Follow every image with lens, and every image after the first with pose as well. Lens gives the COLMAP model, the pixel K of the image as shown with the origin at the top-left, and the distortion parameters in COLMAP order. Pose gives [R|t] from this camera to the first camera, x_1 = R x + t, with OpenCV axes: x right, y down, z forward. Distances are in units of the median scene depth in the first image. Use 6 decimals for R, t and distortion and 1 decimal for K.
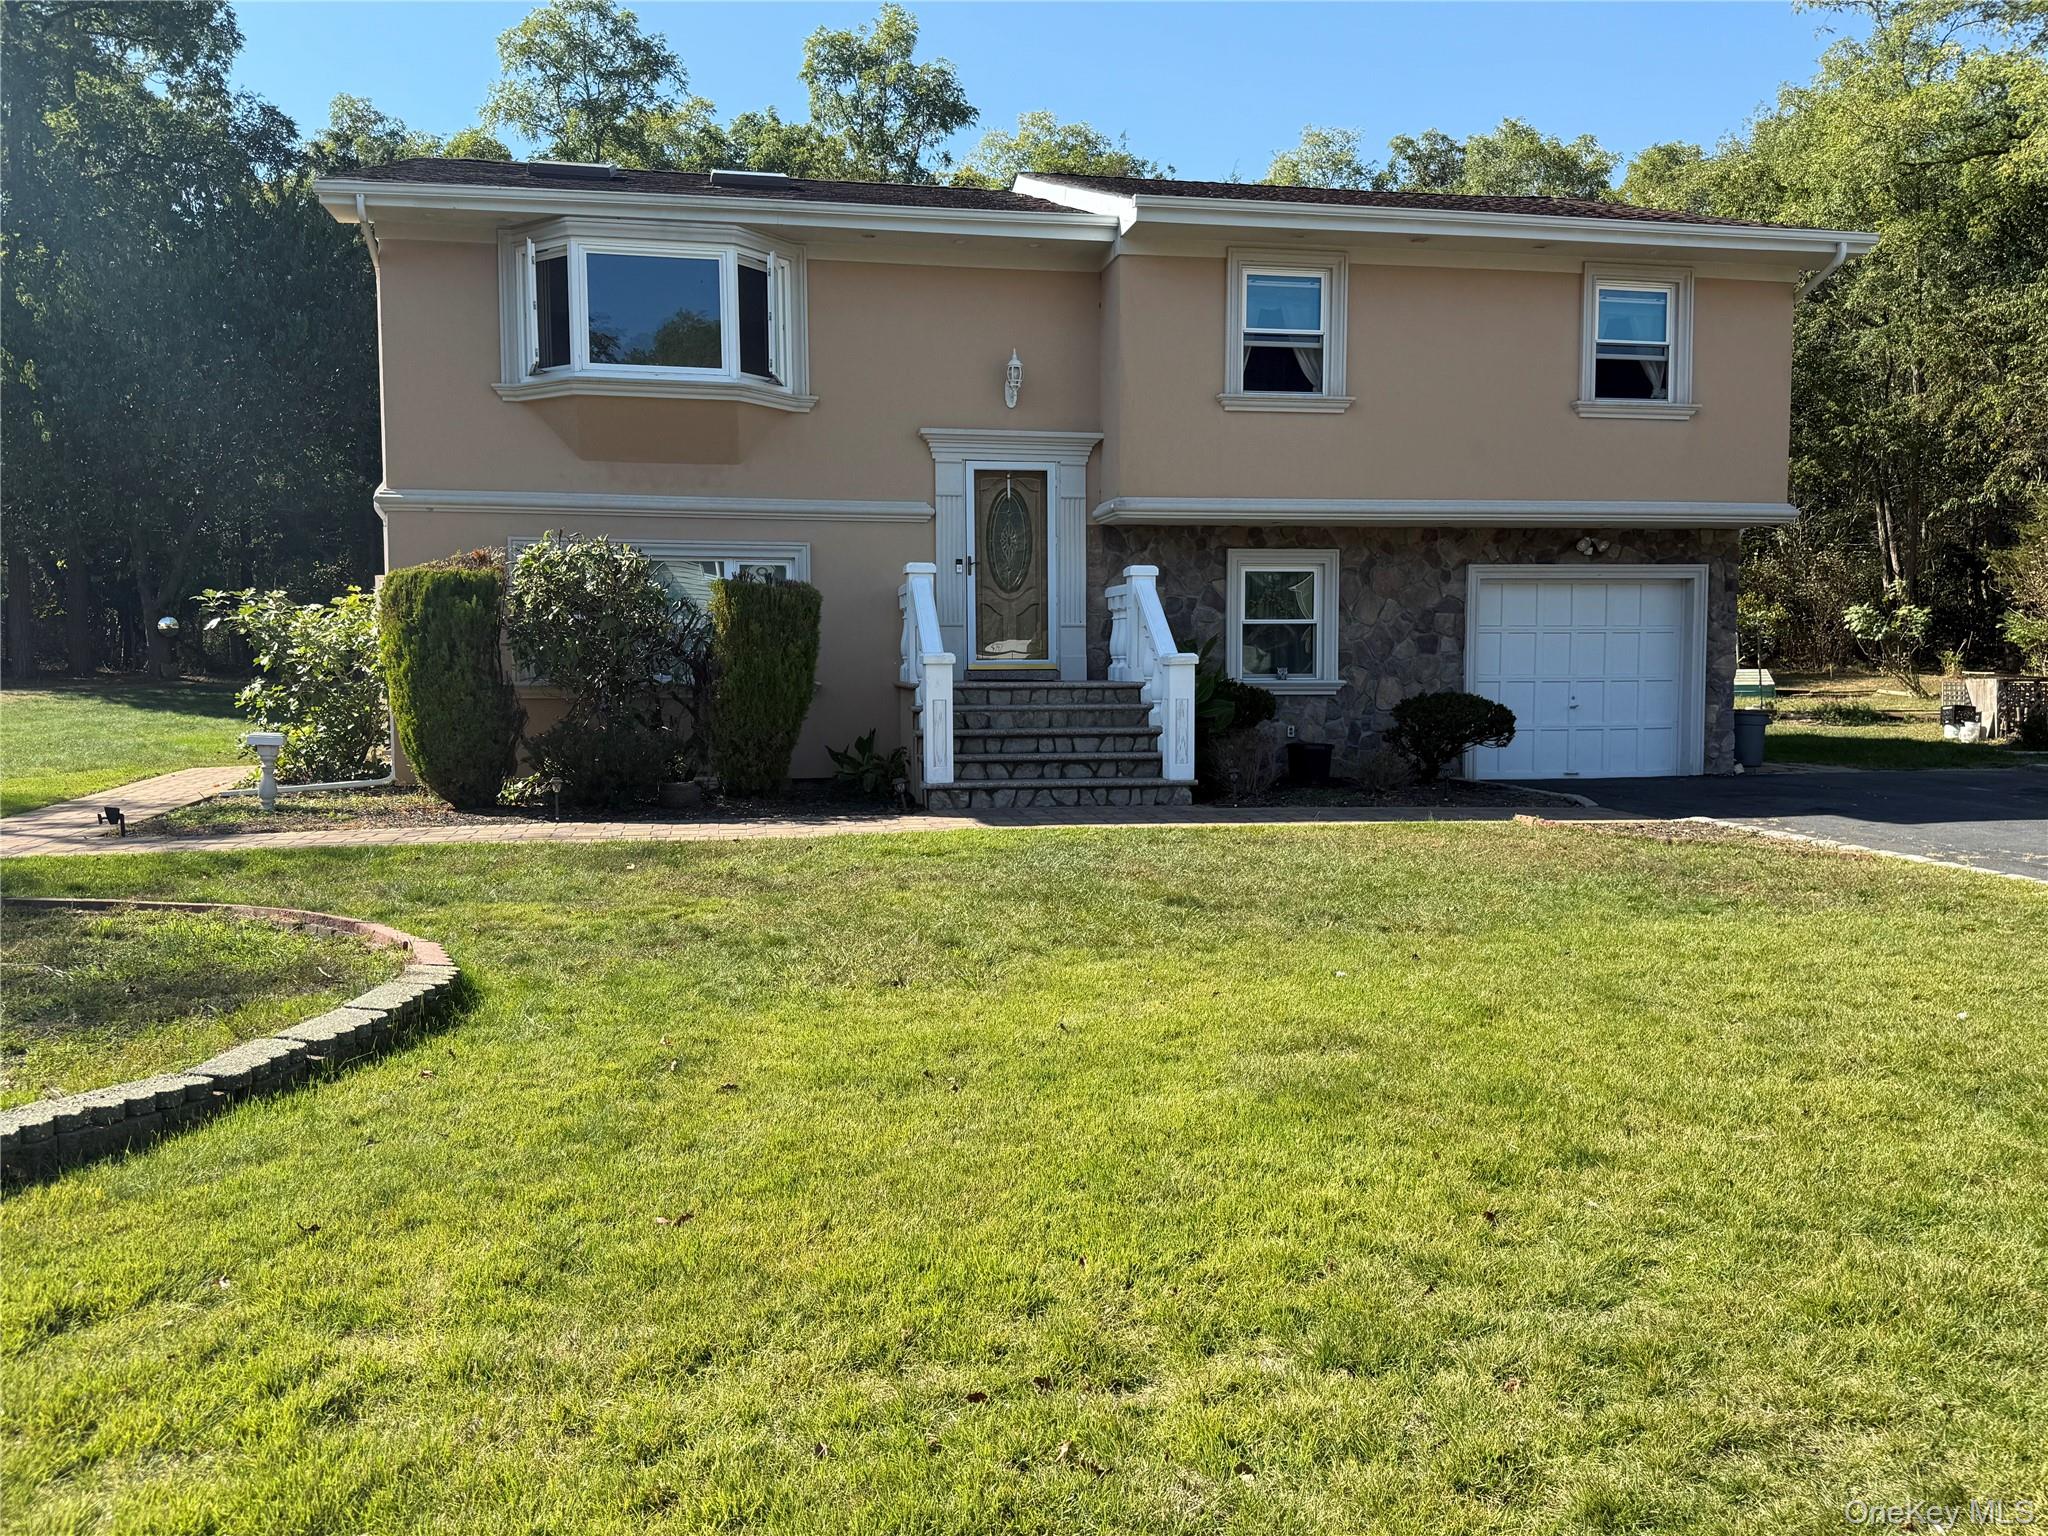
lens RADIAL K [[1630.4, 0, 1026.1], [0, 1630.4, 780.8], [0, 0, 1]] dist [0.100731, -0.008812]
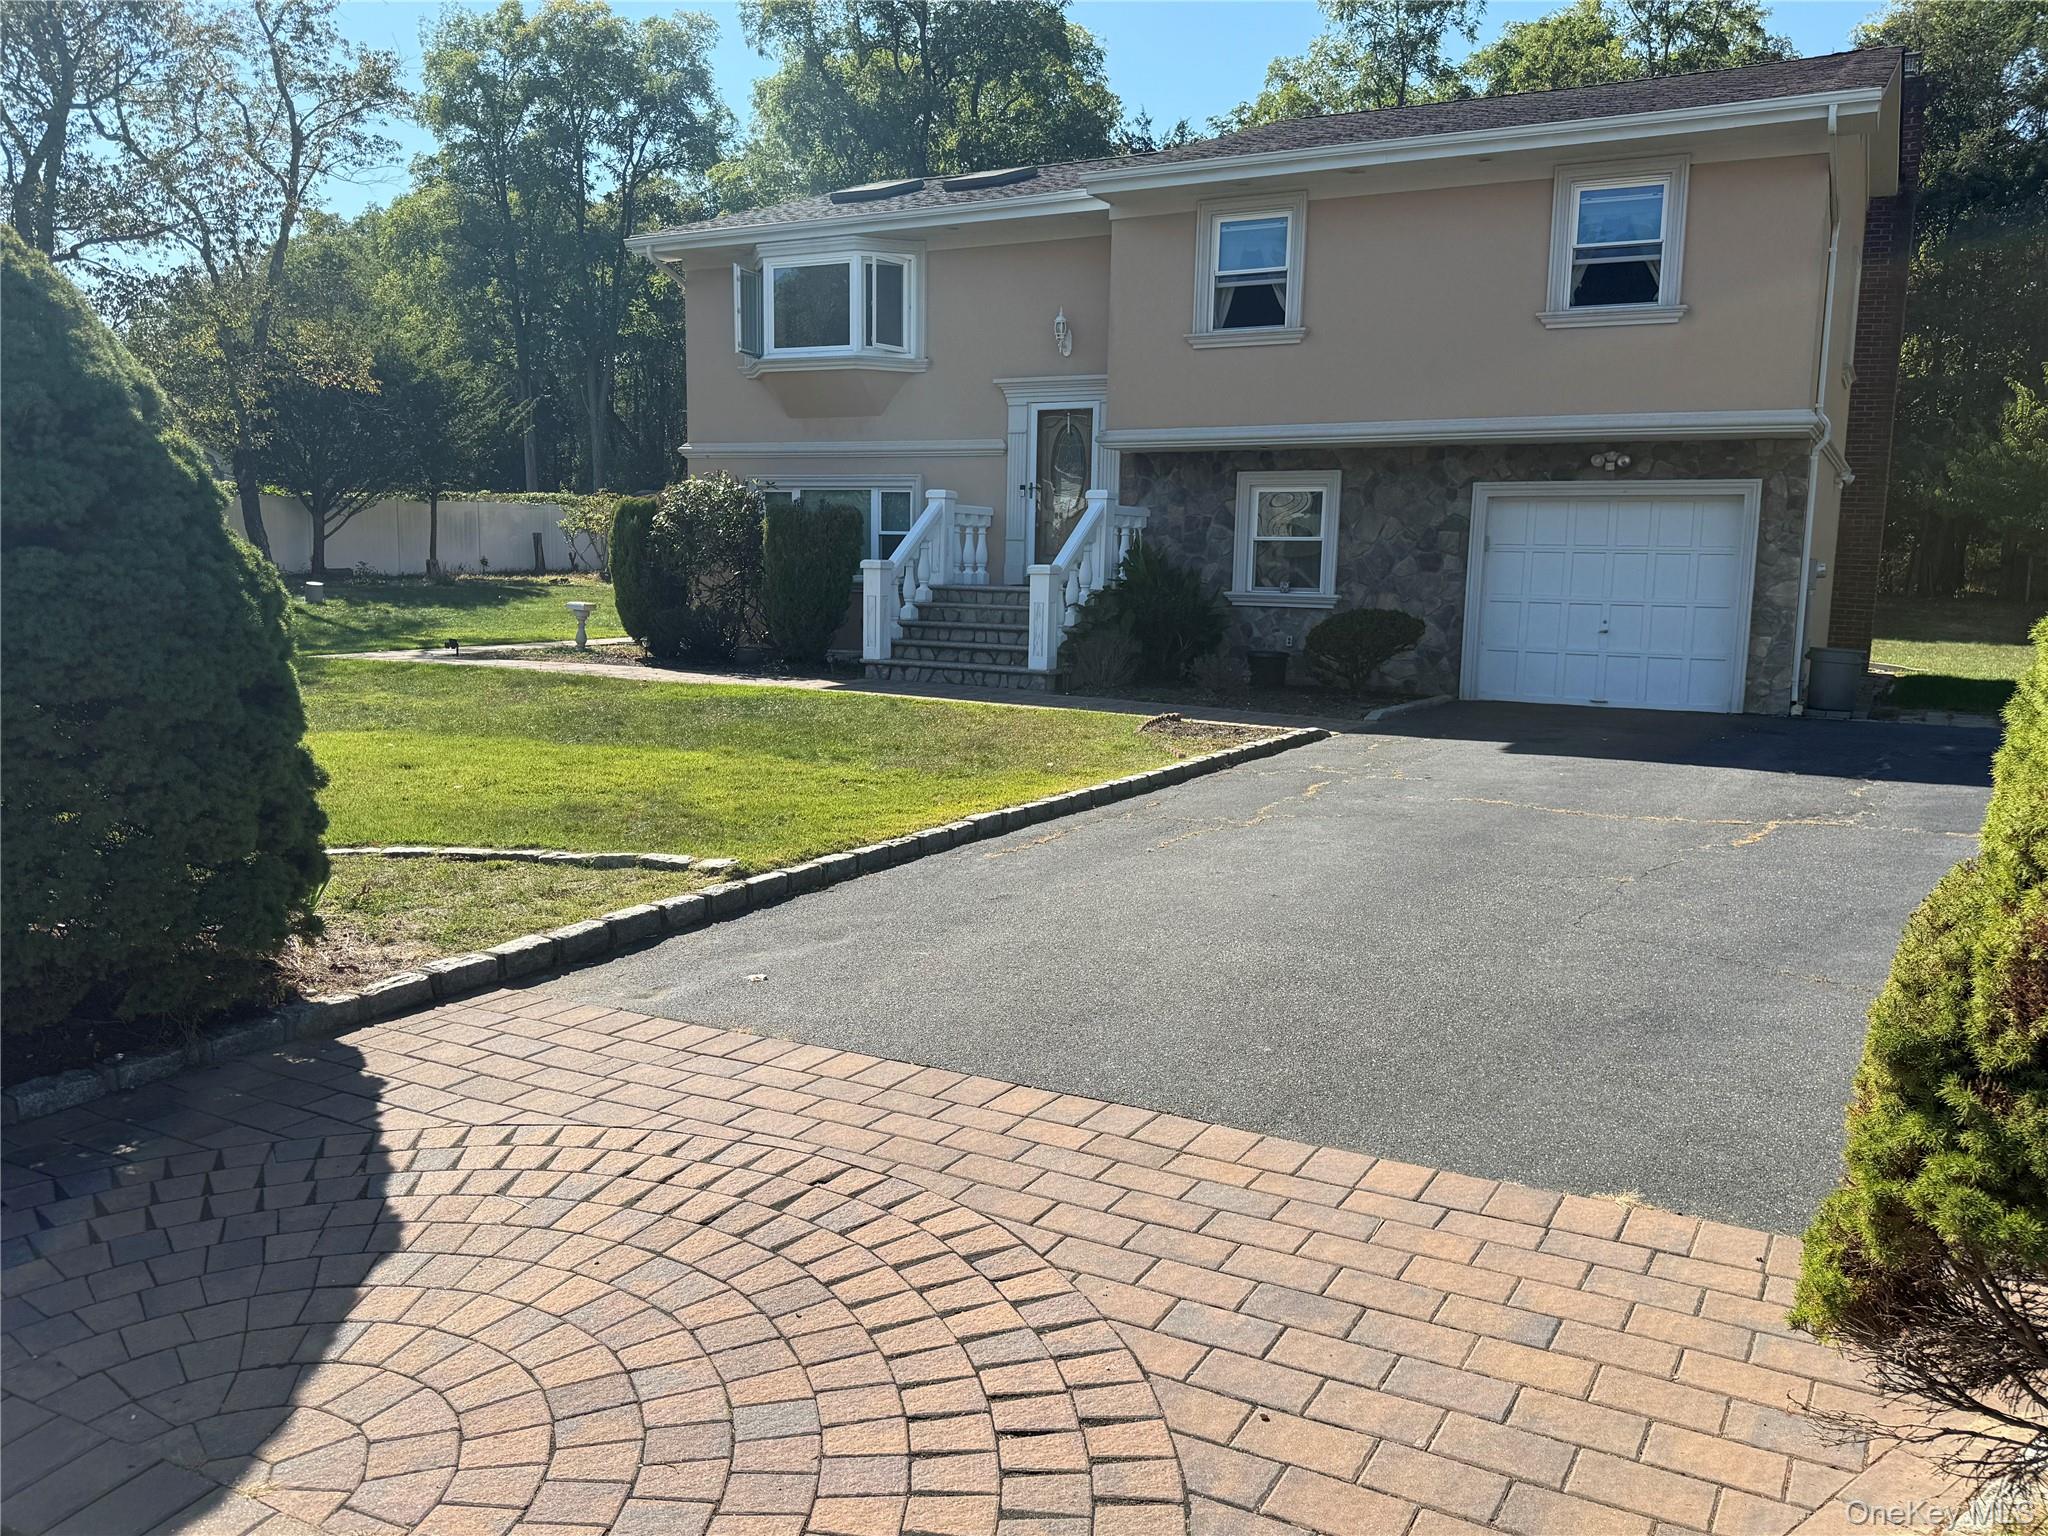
lens RADIAL K [[1630.4, 0, 1022.3], [0, 1630.4, 756.2], [0, 0, 1]] dist [0.100731, -0.008812]
pose [[0.761035, 0.094442, -0.641799, 0.757578], [-0.071261, 0.995529, 0.061994, -0.009445], [0.644785, -0.001444, 0.764363, 0.064136]]
